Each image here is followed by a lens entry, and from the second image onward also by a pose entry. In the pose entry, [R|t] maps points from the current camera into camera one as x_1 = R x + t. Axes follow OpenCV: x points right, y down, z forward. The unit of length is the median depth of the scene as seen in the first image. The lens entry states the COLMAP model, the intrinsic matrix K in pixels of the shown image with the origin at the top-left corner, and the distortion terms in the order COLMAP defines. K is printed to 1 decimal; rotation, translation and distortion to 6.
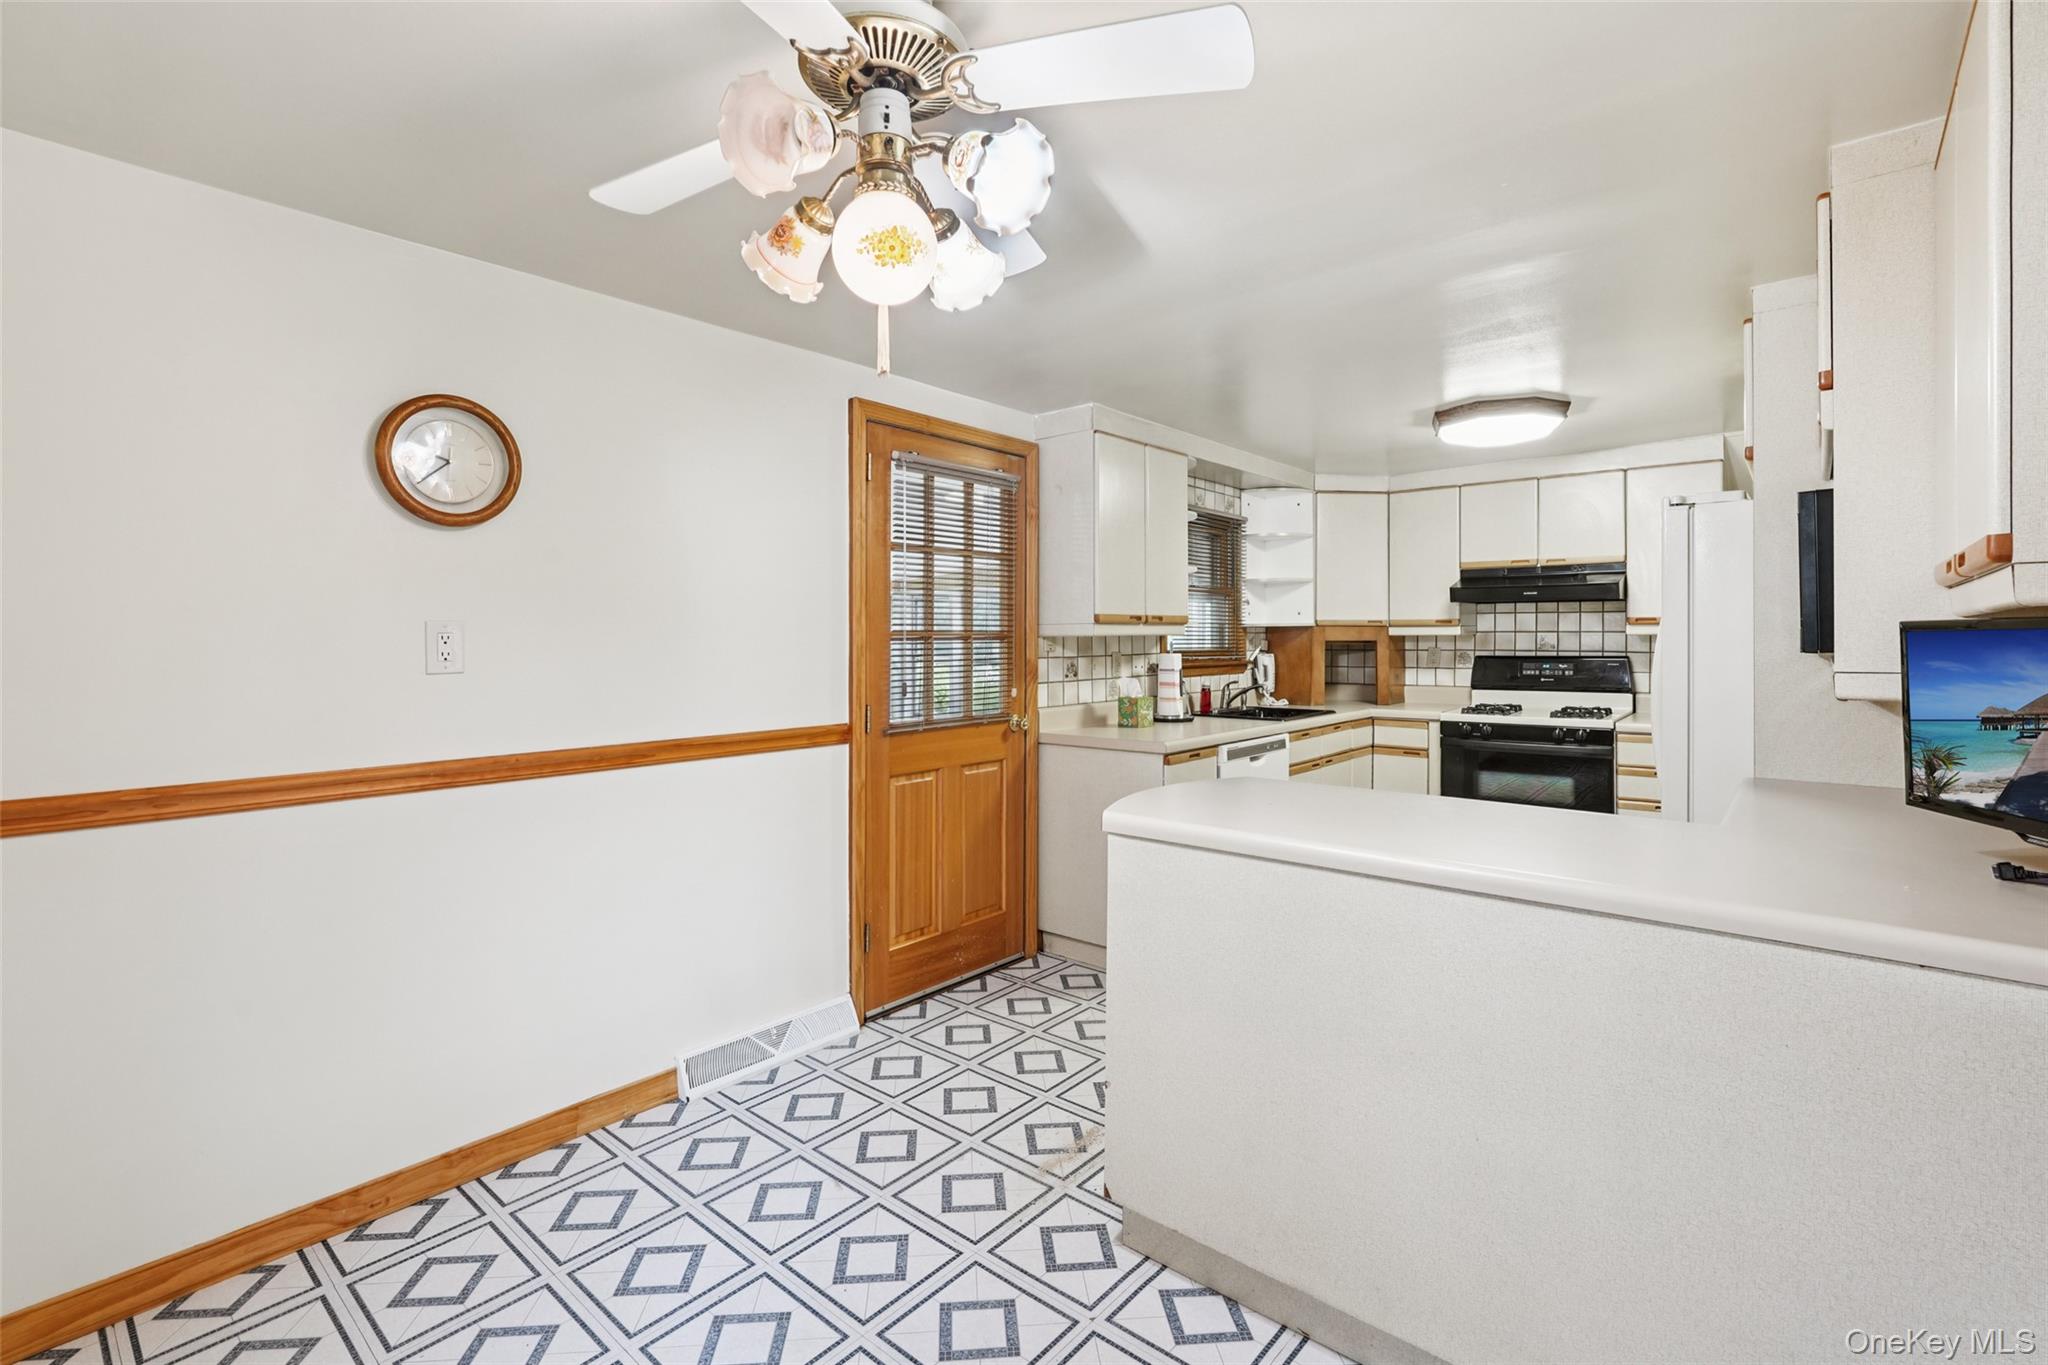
lens RADIAL K [[924.8, 0, 1041.3], [0, 924.8, 633.1], [0, 0, 1]] dist [0.009289, 0.001639]
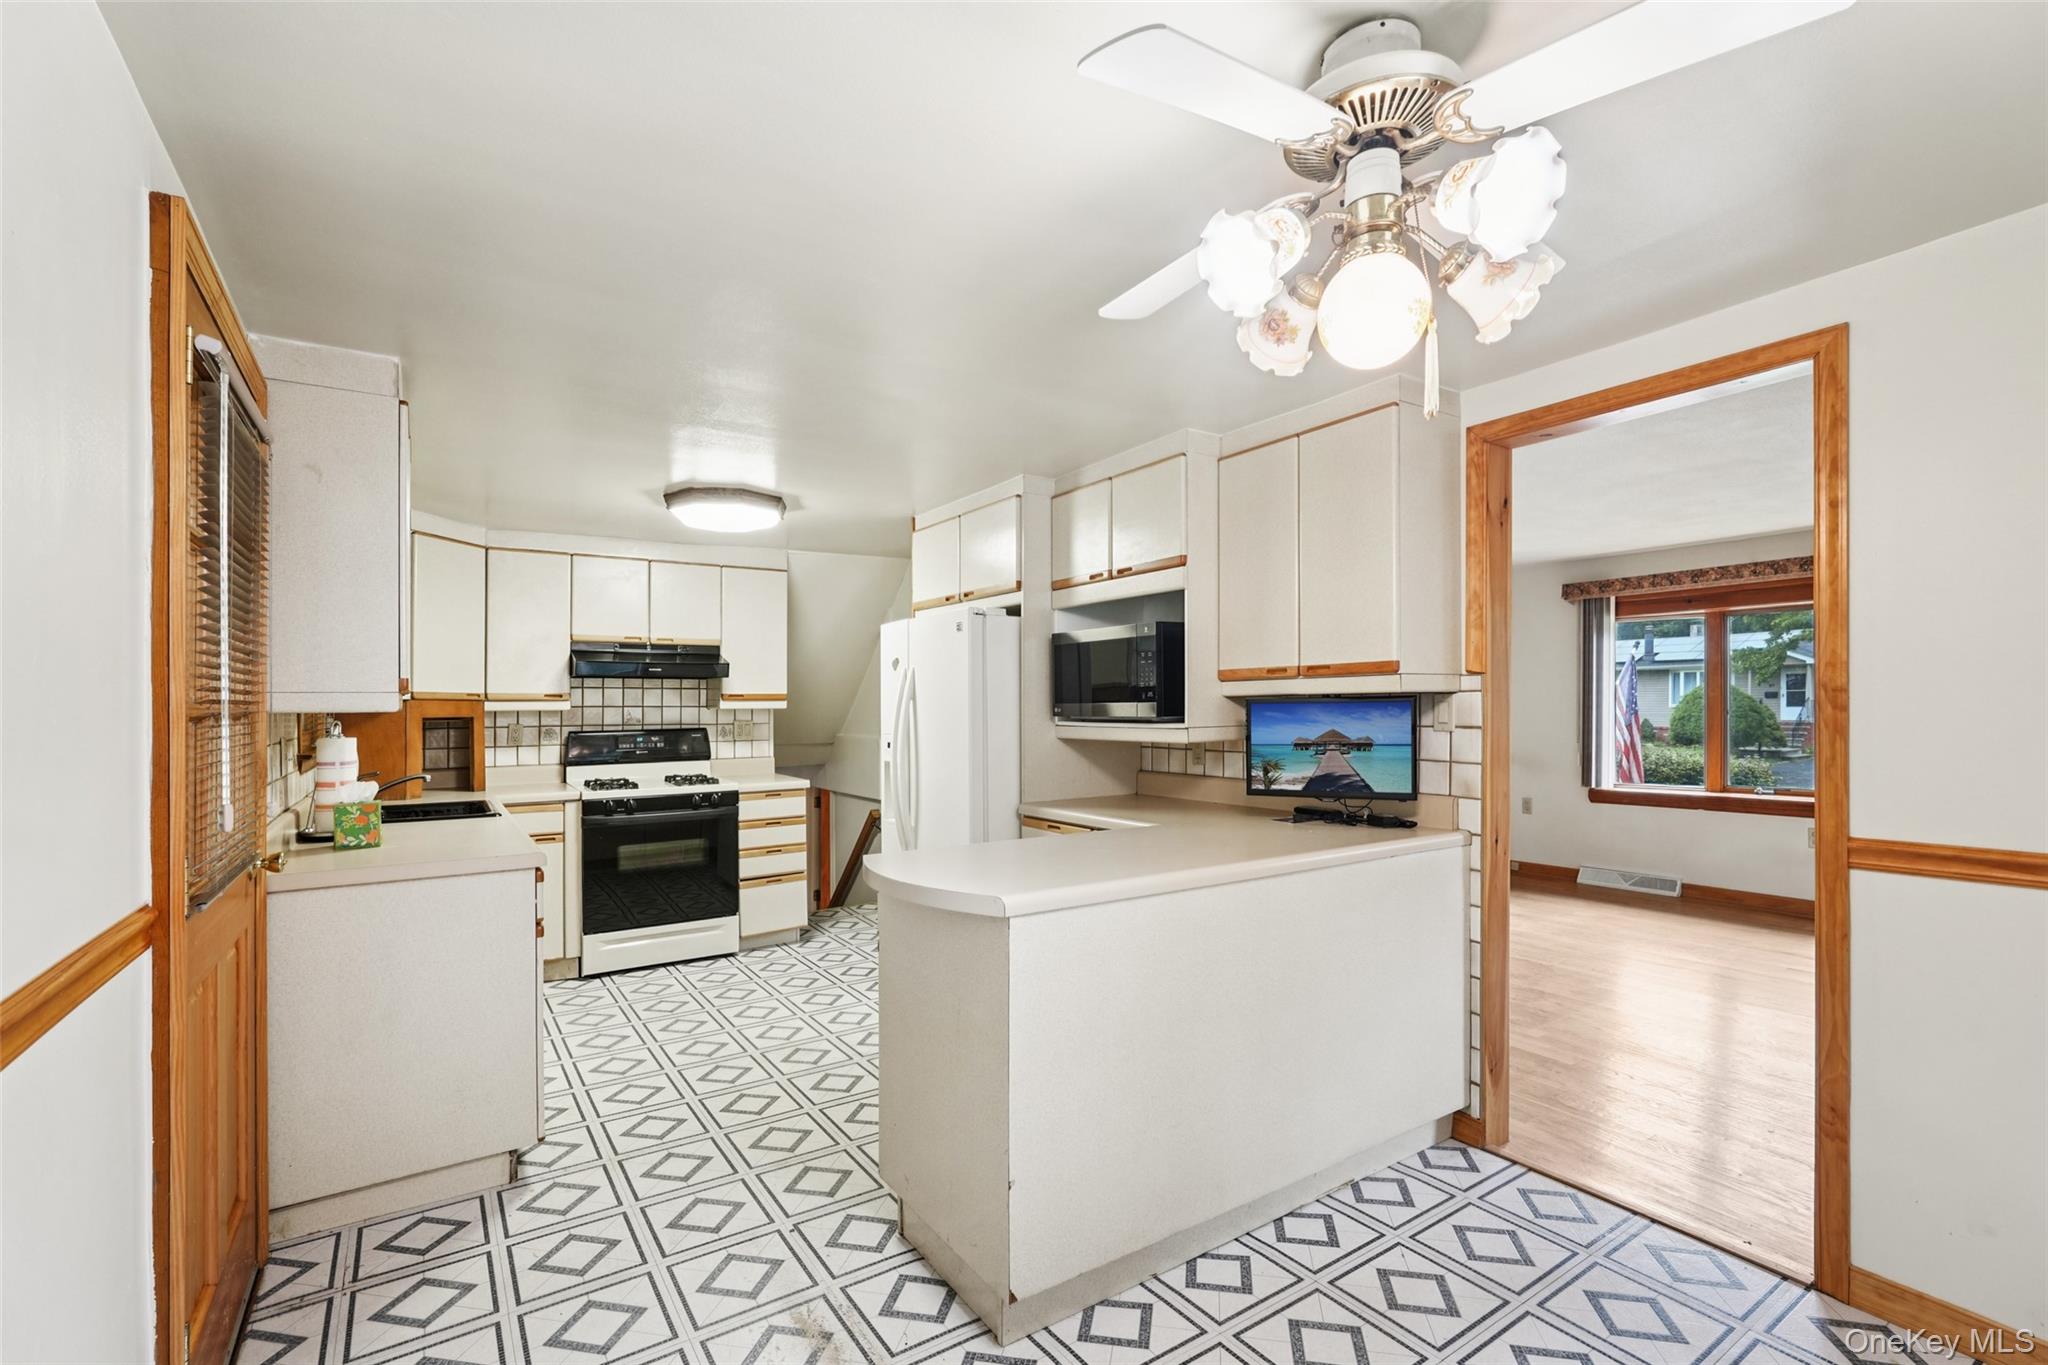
lens RADIAL K [[924.8, 0, 1012.5], [0, 924.8, 703.2], [0, 0, 1]] dist [0.009289, 0.001639]
pose [[0.295988, 0.003385, 0.955186, -0.390380], [0.004437, 0.999978, -0.004919, 0.002050], [-0.955181, 0.005694, 0.295966, 0.336628]]
